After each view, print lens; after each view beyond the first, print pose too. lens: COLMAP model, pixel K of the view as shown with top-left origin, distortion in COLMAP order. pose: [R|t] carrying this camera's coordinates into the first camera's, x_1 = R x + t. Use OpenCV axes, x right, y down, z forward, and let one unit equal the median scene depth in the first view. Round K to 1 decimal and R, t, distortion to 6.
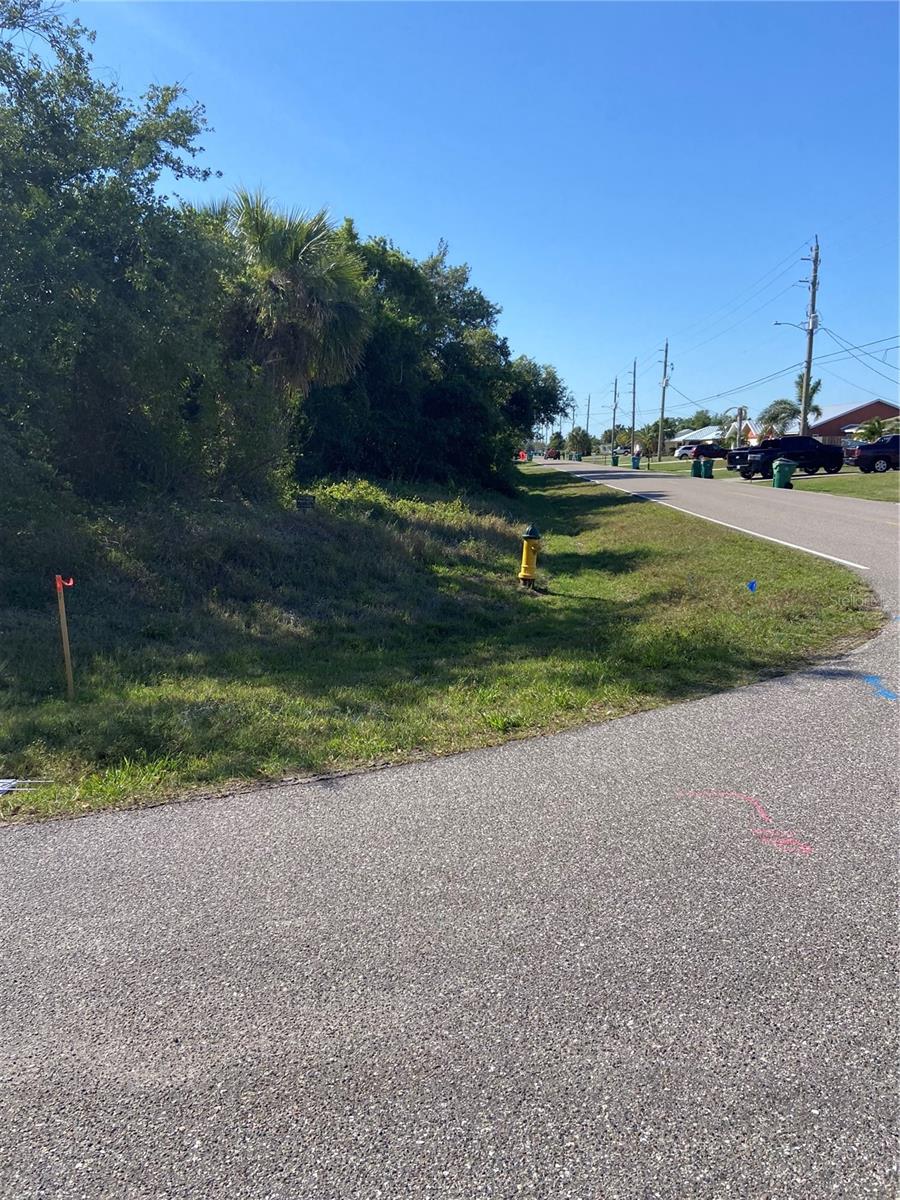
lens RADIAL K [[996.2, 0, 452.3], [0, 996.2, 640.4], [0, 0, 1]] dist [0.110777, -0.174374]
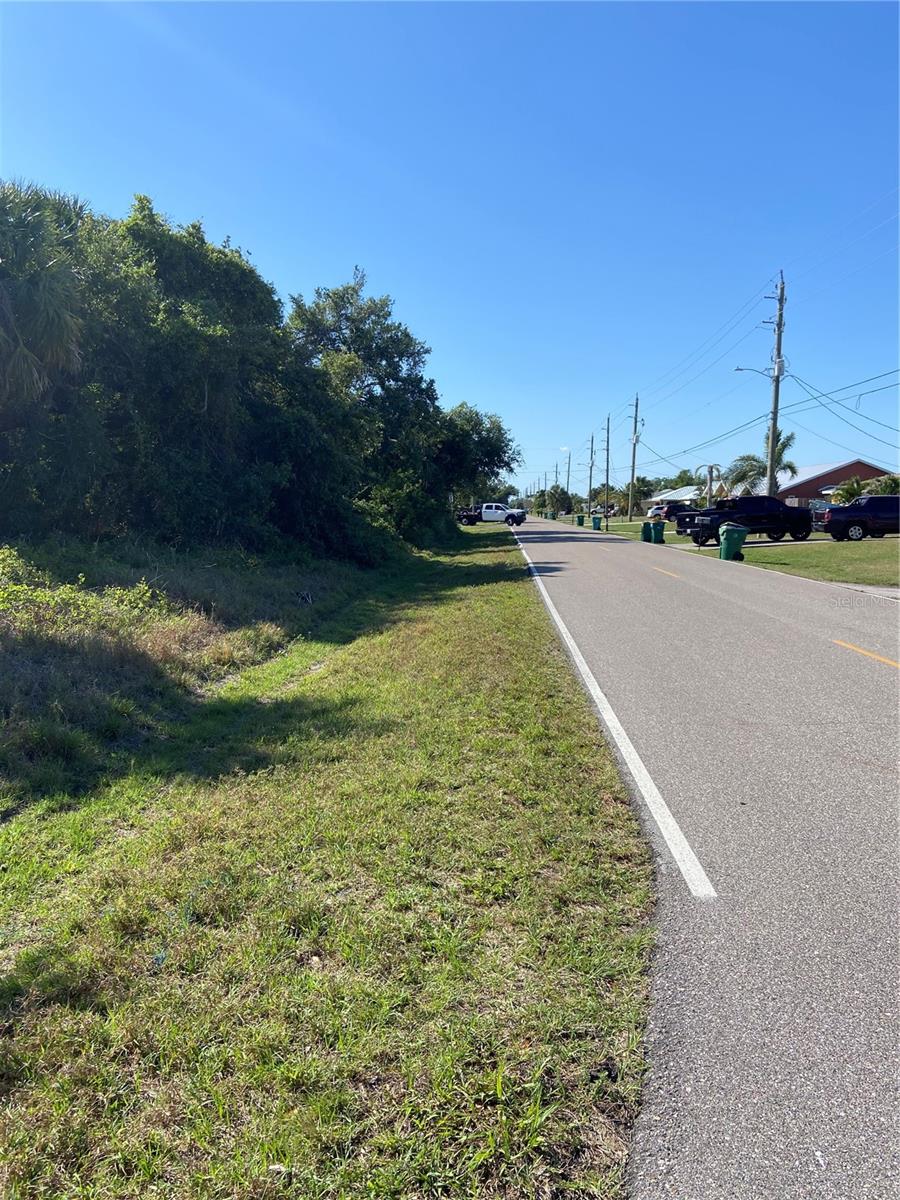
lens RADIAL K [[1030.8, 0, 481.7], [0, 1030.8, 606.1], [0, 0, 1]] dist [0.190072, -0.304260]
pose [[0.999023, 0.011025, 0.042806, 0.059544], [-0.007039, 0.995719, -0.092165, -0.022944], [-0.043639, 0.091774, 0.994823, 0.119556]]
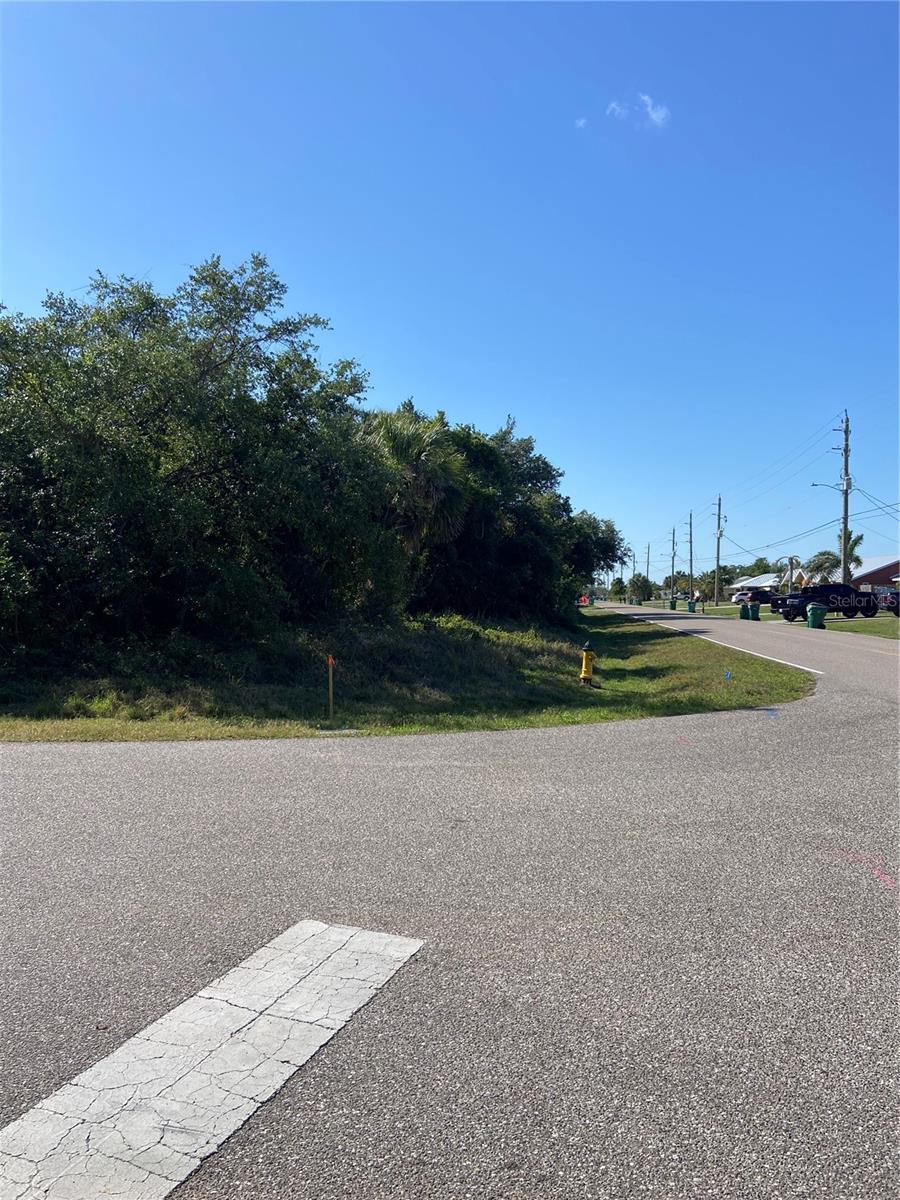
lens RADIAL K [[999.3, 0, 470.2], [0, 999.3, 595.9], [0, 0, 1]] dist [0.182860, -0.255460]
pose [[0.998993, 0.004235, -0.044672, -0.005451], [-0.012455, 0.982588, -0.185380, 0.017971], [0.043109, 0.185750, 0.981651, -0.087918]]
